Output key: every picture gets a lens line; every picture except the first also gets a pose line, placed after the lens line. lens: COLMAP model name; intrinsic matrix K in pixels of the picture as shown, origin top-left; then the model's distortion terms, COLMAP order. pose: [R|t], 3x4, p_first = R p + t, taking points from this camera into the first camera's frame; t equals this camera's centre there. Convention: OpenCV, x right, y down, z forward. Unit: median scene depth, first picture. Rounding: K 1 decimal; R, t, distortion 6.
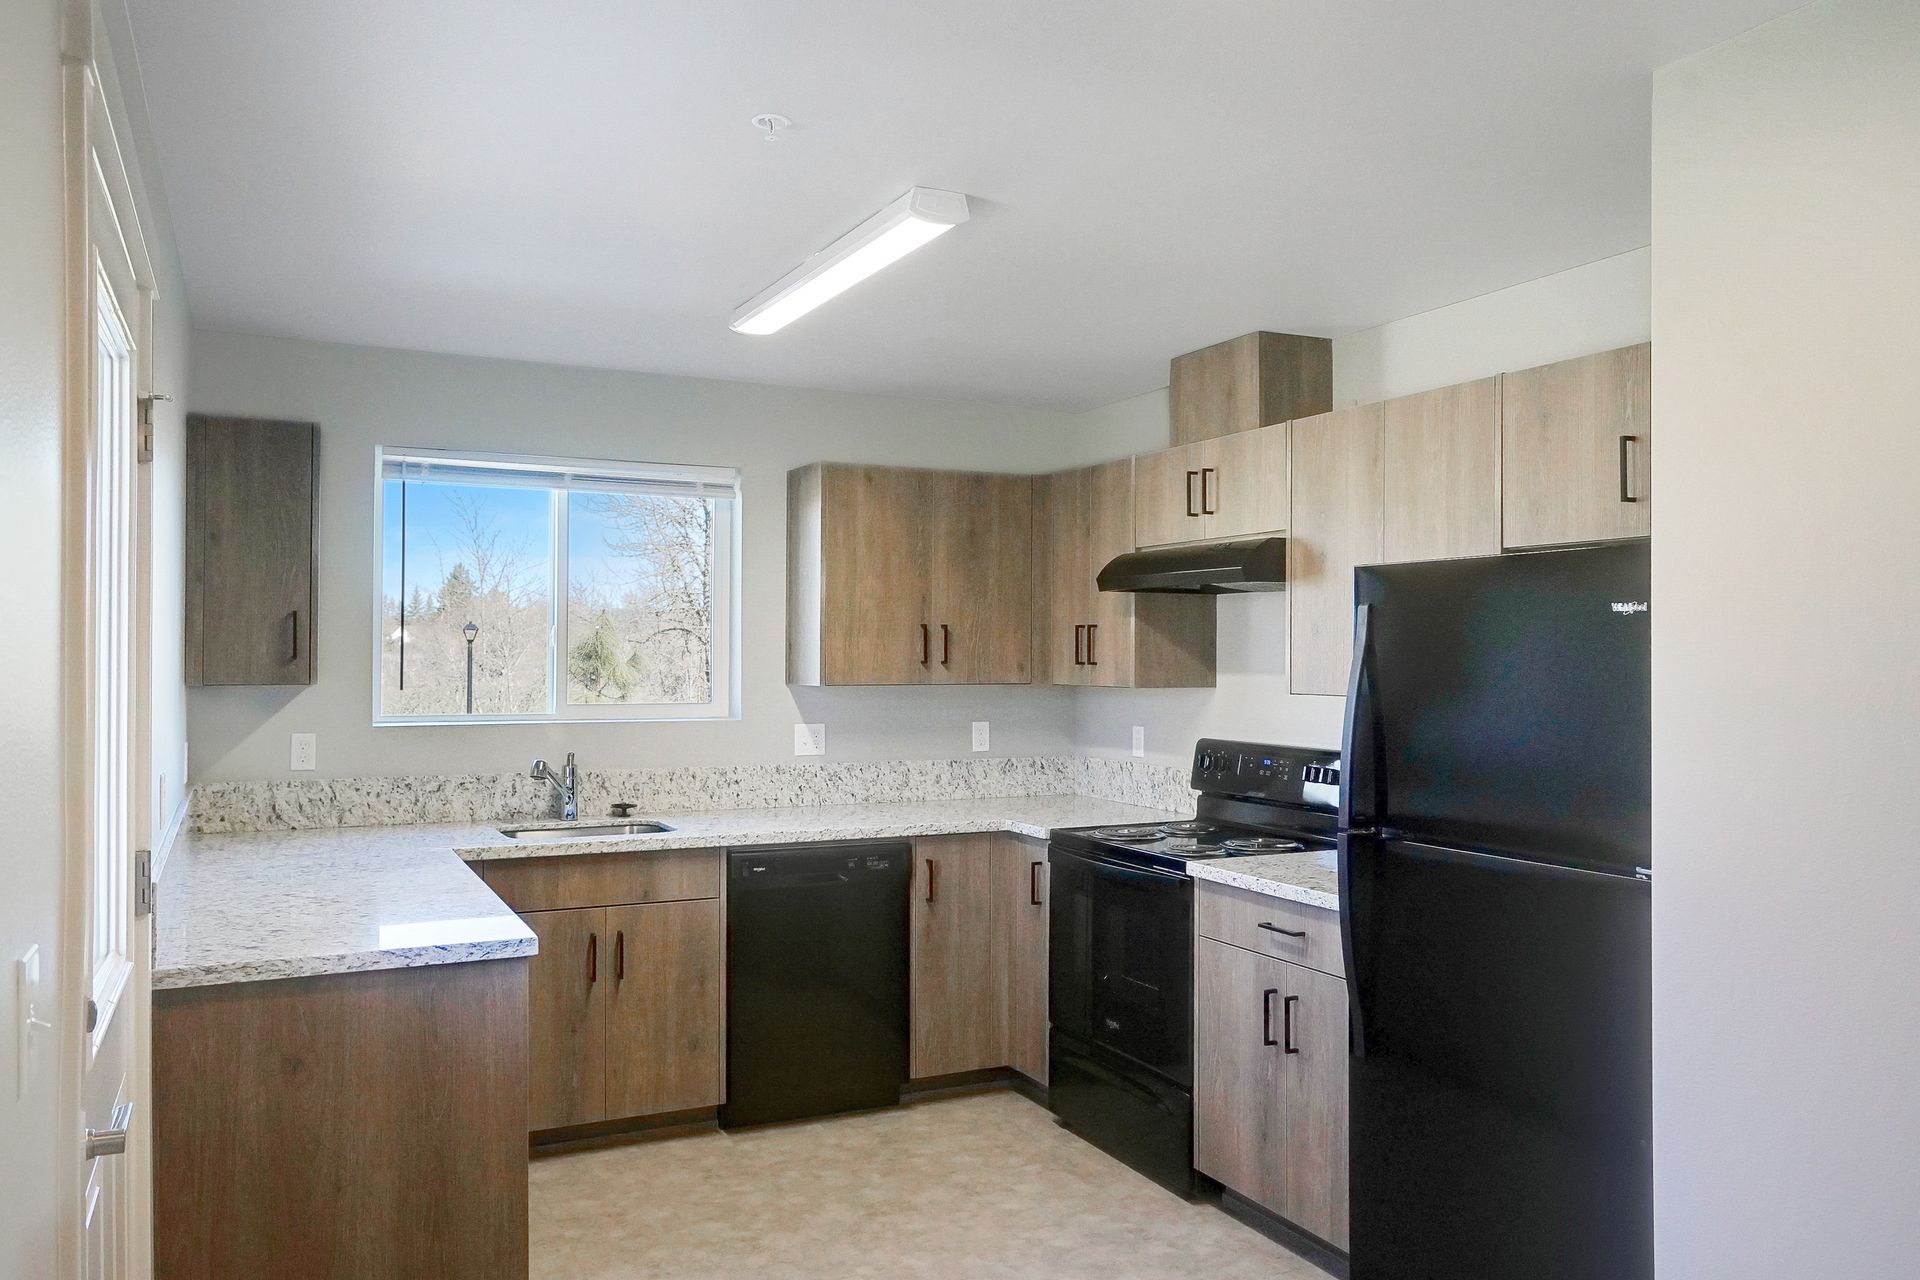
lens RADIAL K [[1481.4, 0, 920.1], [0, 1481.4, 642.0], [0, 0, 1]] dist [-0.005863, 0.050670]
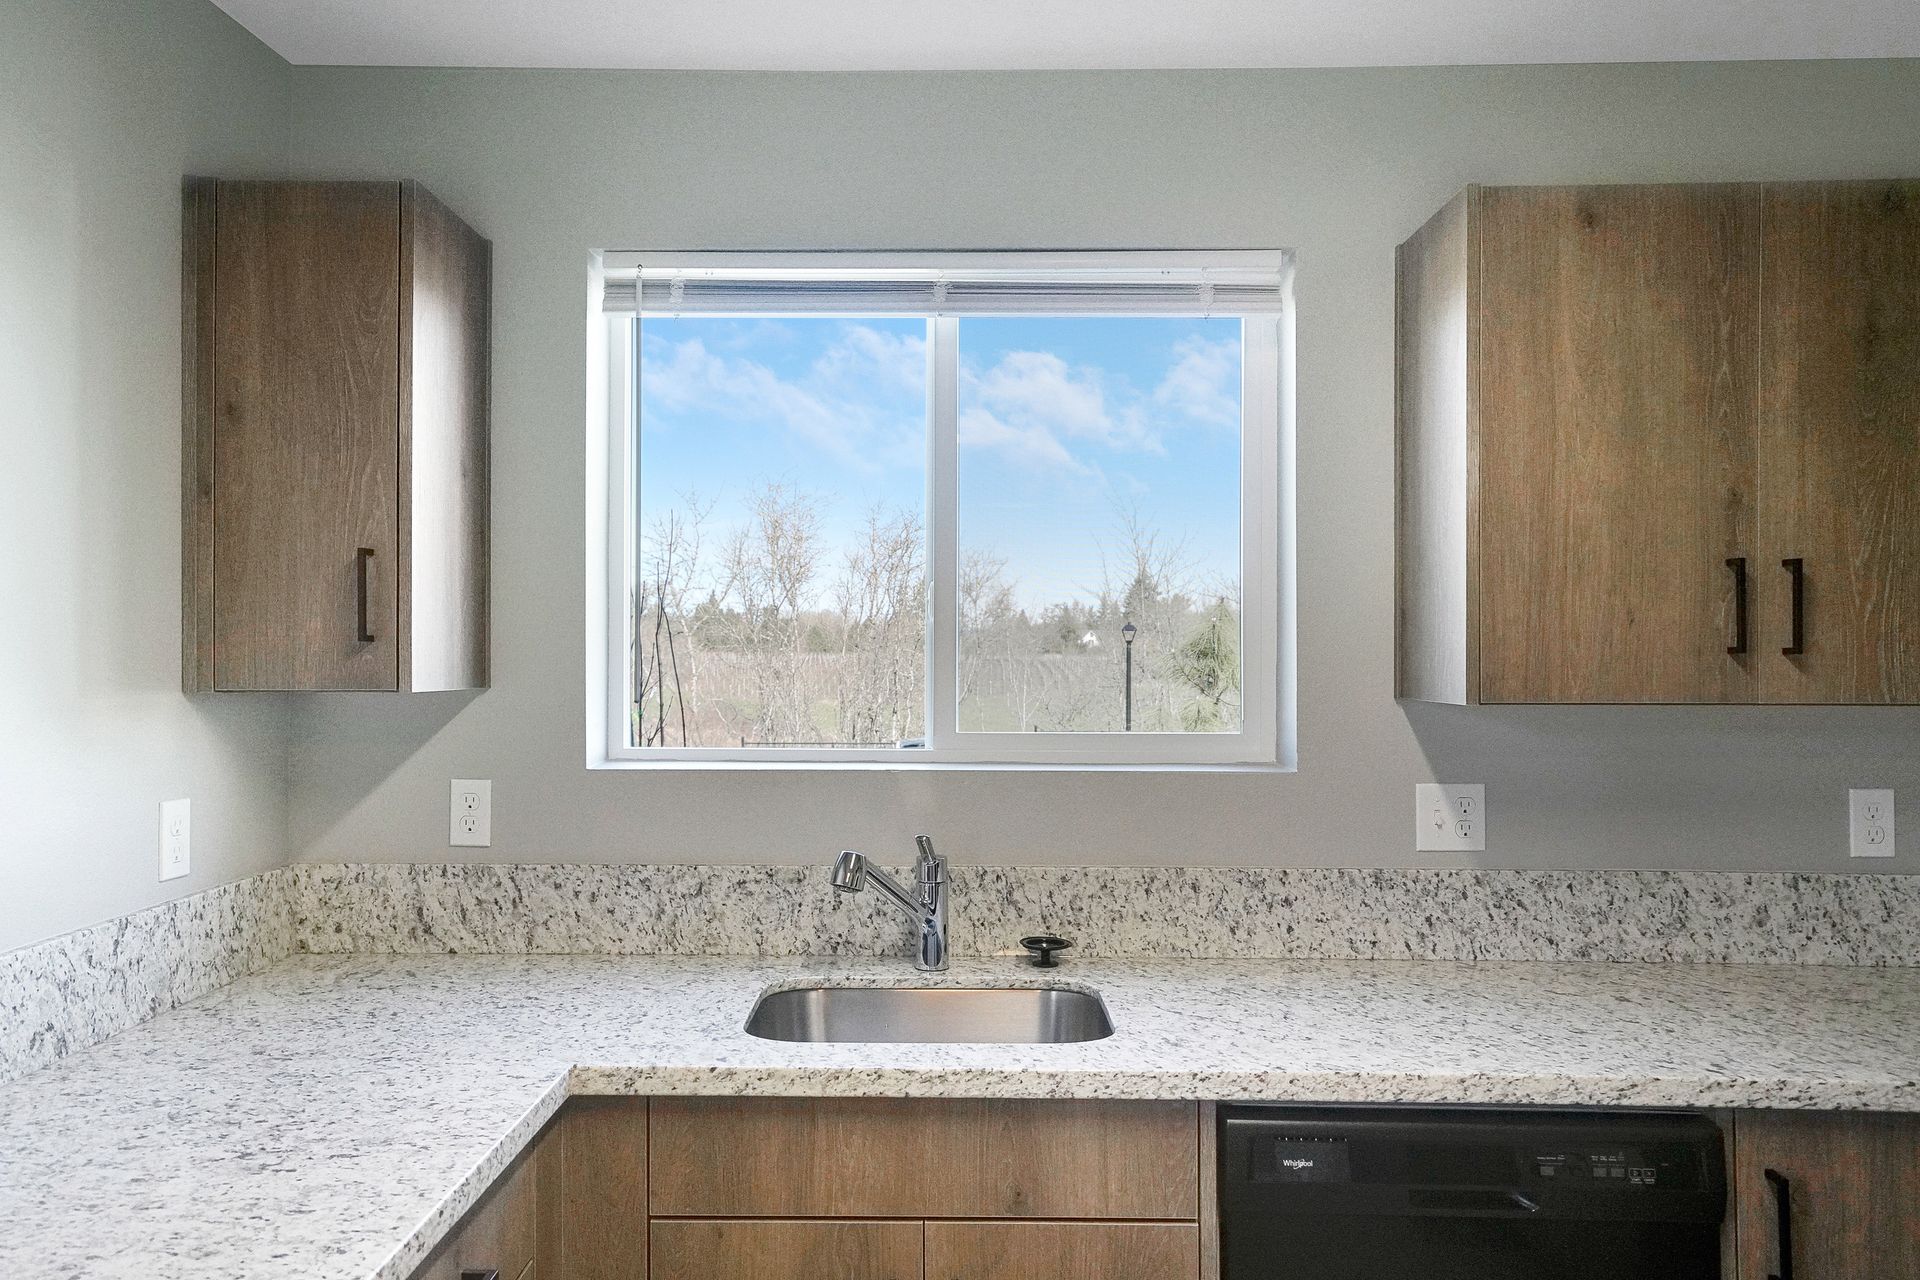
lens RADIAL K [[1481.4, 0, 920.1], [0, 1481.4, 642.0], [0, 0, 1]] dist [-0.005863, 0.050670]
pose [[0.901258, -0.004647, -0.433257, -0.024381], [0.004034, 0.999989, -0.002333, 0.011770], [0.433264, 0.000355, 0.901267, 0.553972]]
